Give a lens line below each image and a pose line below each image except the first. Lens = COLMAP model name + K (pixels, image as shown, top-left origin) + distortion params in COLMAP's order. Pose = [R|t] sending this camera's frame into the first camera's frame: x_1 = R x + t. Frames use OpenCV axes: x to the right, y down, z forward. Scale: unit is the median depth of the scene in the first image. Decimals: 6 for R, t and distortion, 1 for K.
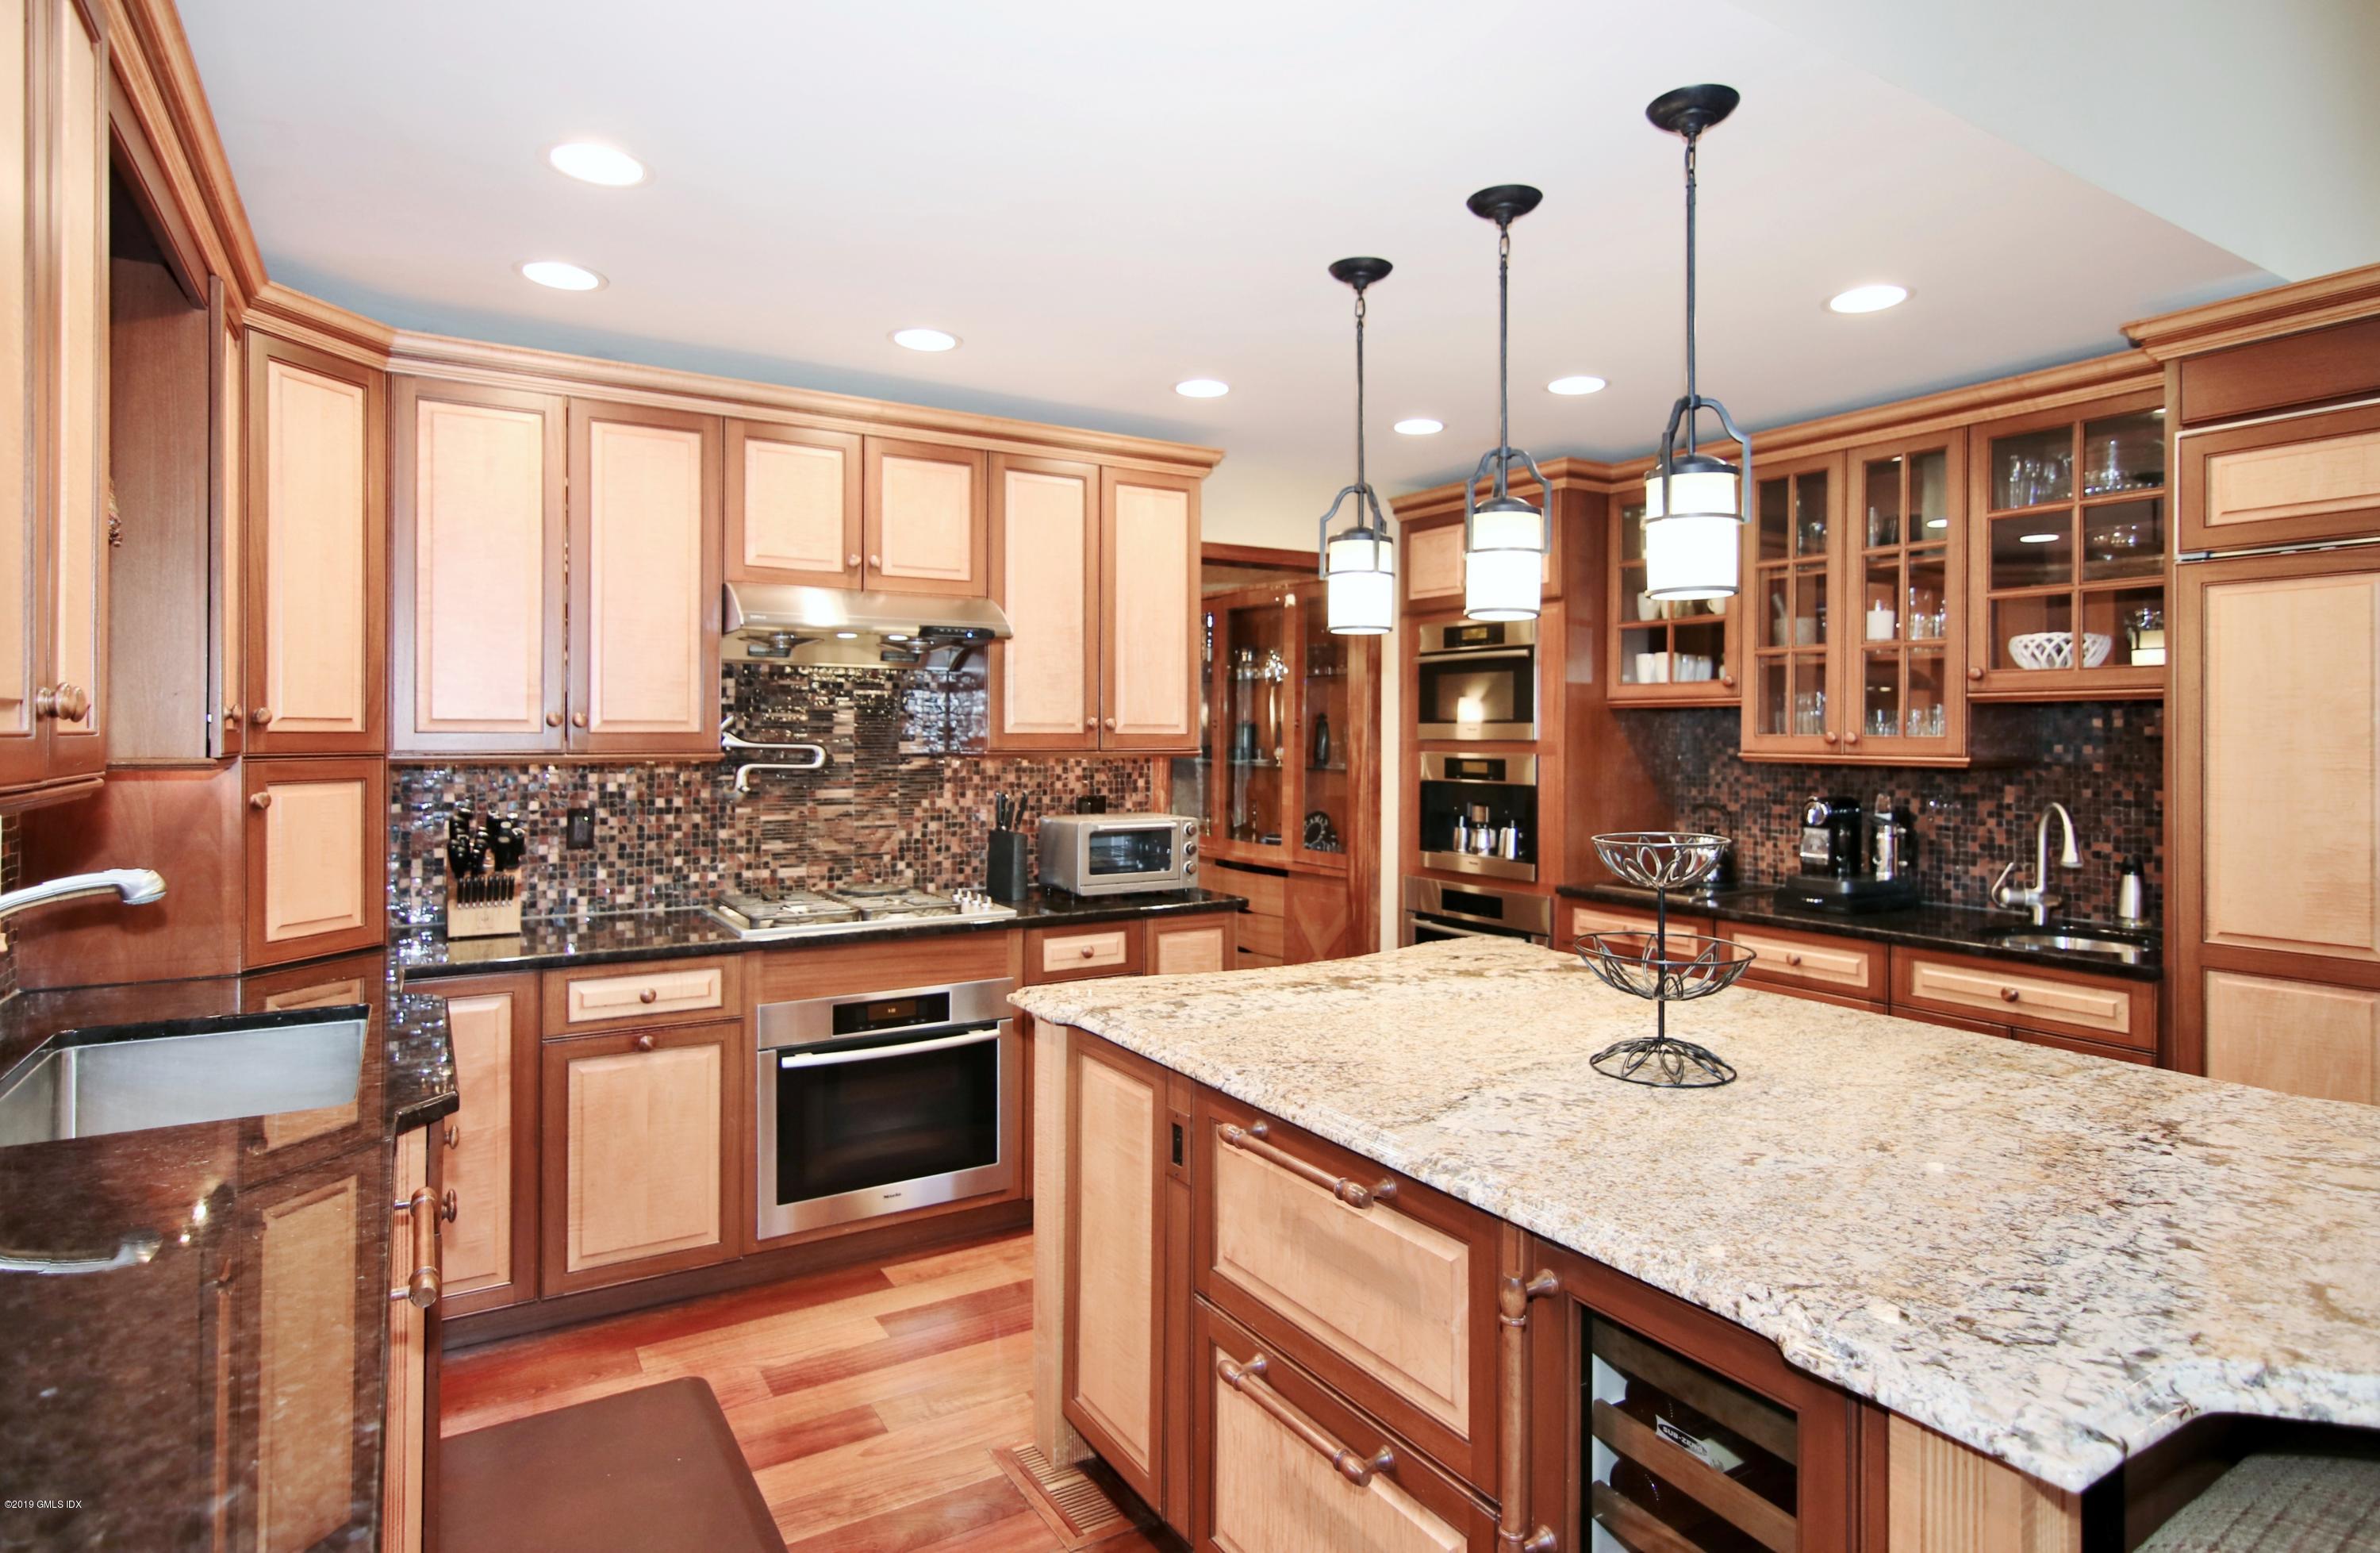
lens RADIAL K [[1250.0, 0, 1172.3], [0, 1250.0, 738.8], [0, 0, 1]] dist [0.004387, -0.000244]
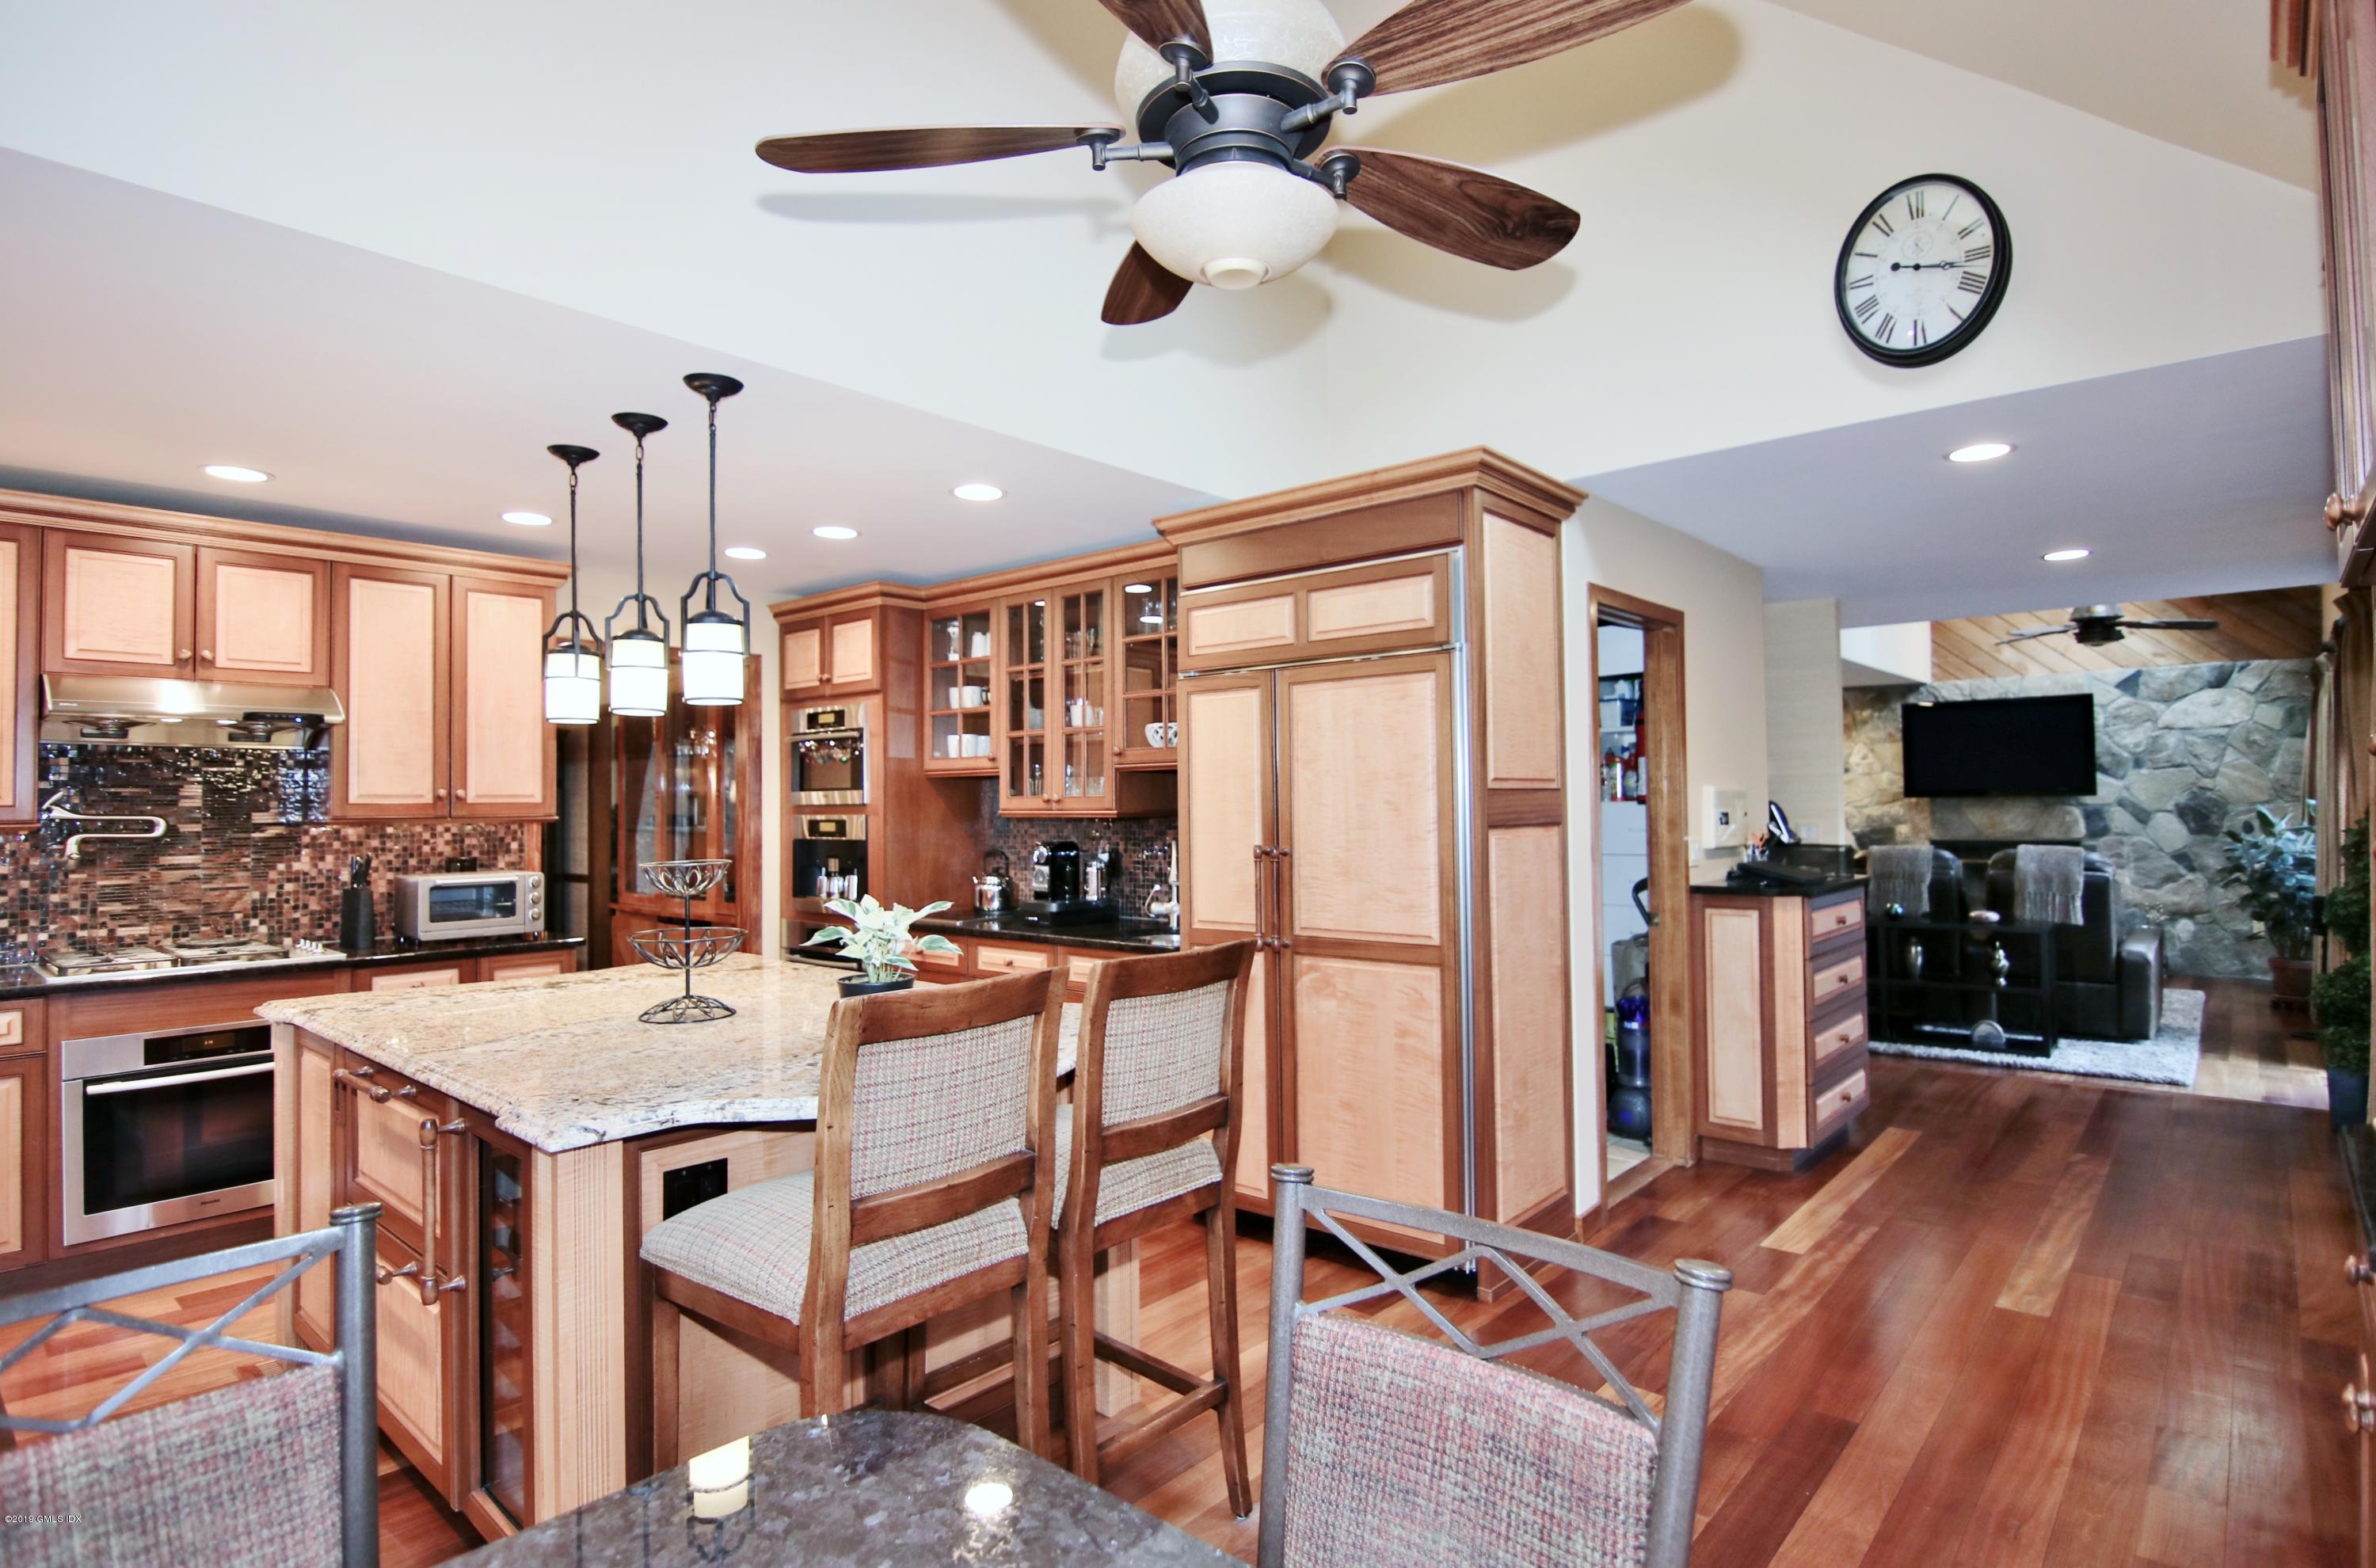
lens RADIAL K [[1218.0, 0, 1191.7], [0, 1218.0, 777.6], [0, 0, 1]] dist [-0.014335, -0.006092]
pose [[0.954503, -0.008216, 0.298089, 0.279846], [0.016369, 0.999557, -0.024865, 0.012157], [-0.297753, 0.028613, 0.954214, -0.304730]]
